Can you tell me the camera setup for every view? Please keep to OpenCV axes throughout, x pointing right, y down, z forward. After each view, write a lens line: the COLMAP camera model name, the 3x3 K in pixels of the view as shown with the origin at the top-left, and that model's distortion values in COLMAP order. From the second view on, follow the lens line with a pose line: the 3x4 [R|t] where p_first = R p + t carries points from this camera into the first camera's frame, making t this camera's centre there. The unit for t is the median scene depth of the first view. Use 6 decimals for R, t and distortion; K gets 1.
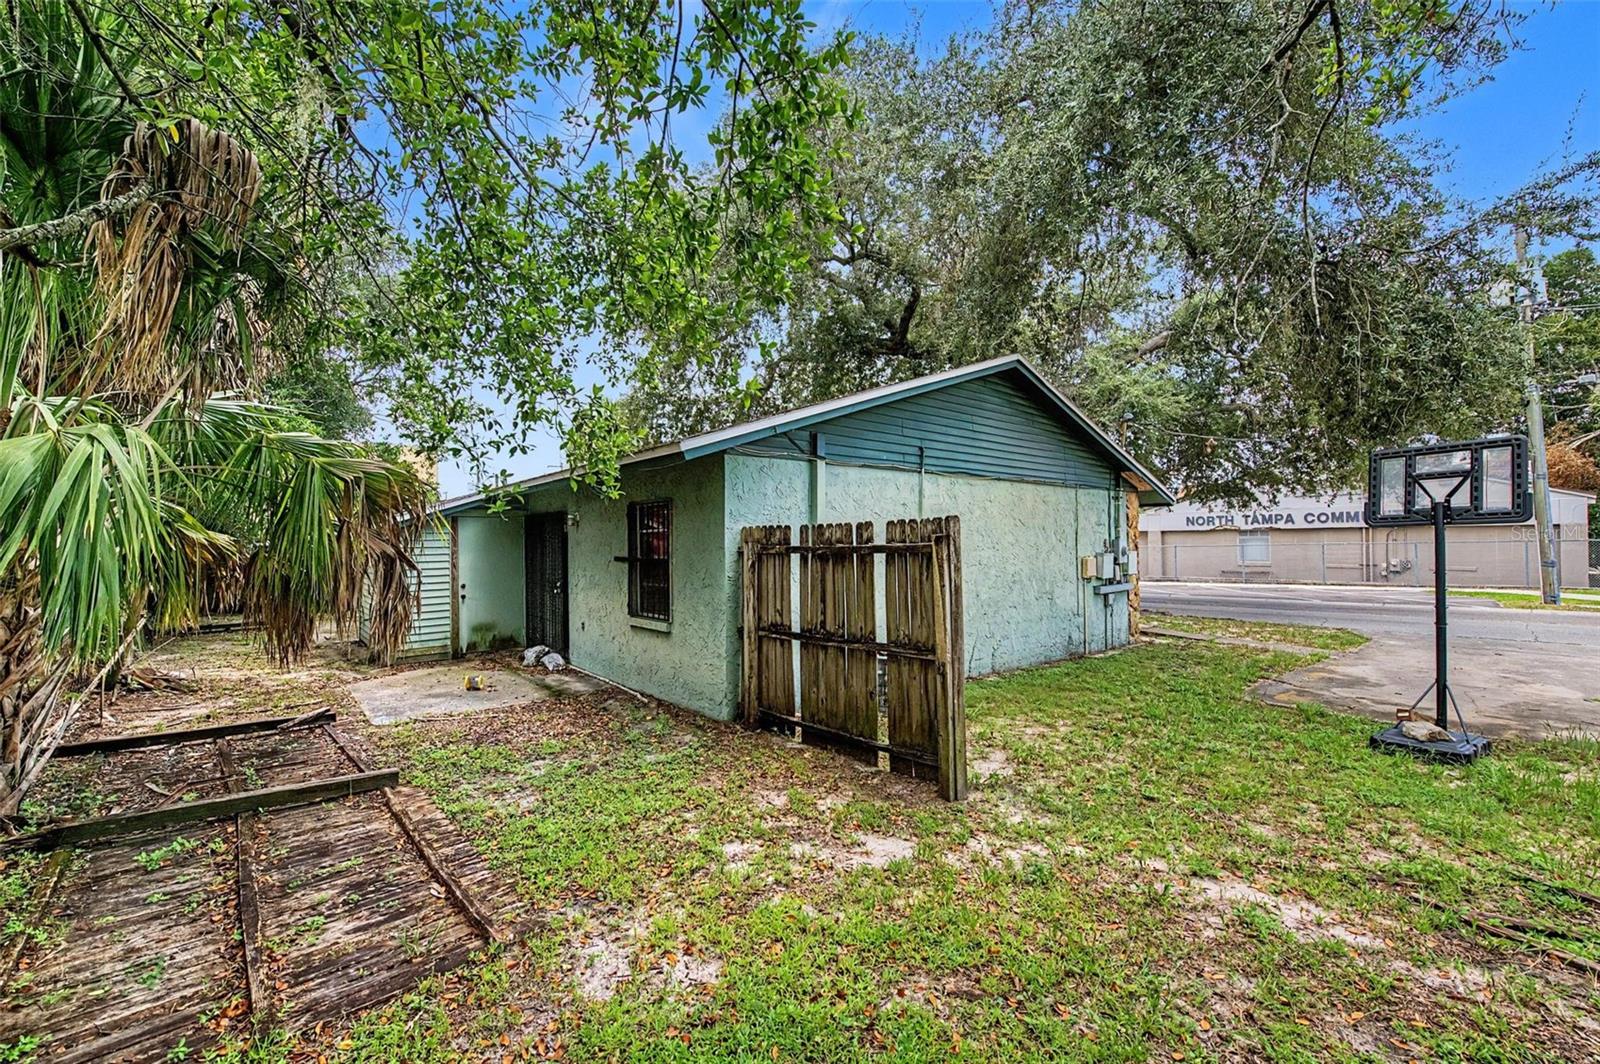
lens RADIAL K [[637.2, 0, 796.3], [0, 637.2, 541.4], [0, 0, 1]] dist [0.003726, -0.000525]
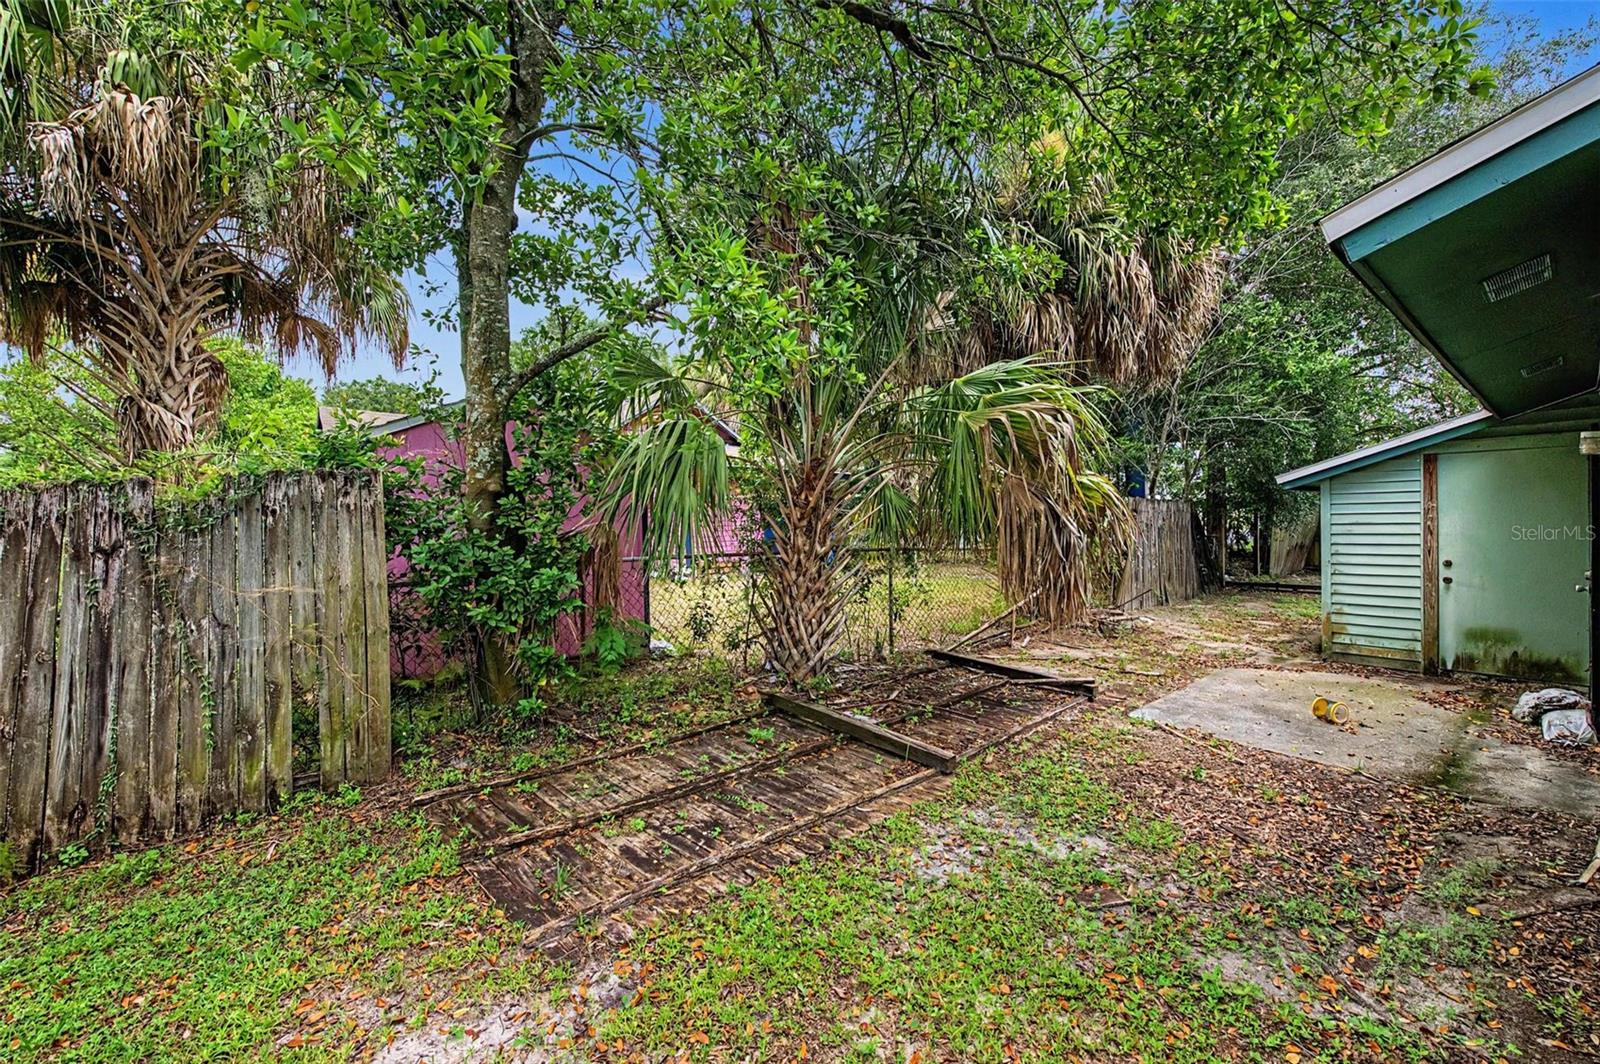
lens RADIAL K [[637.2, 0, 796.7], [0, 637.2, 524.5], [0, 0, 1]] dist [0.003726, -0.000525]
pose [[-0.007076, 0.019474, -0.999785, 0.301882], [0.019105, 0.999631, 0.019336, 0.019382], [0.999792, -0.018964, -0.007446, 0.967750]]
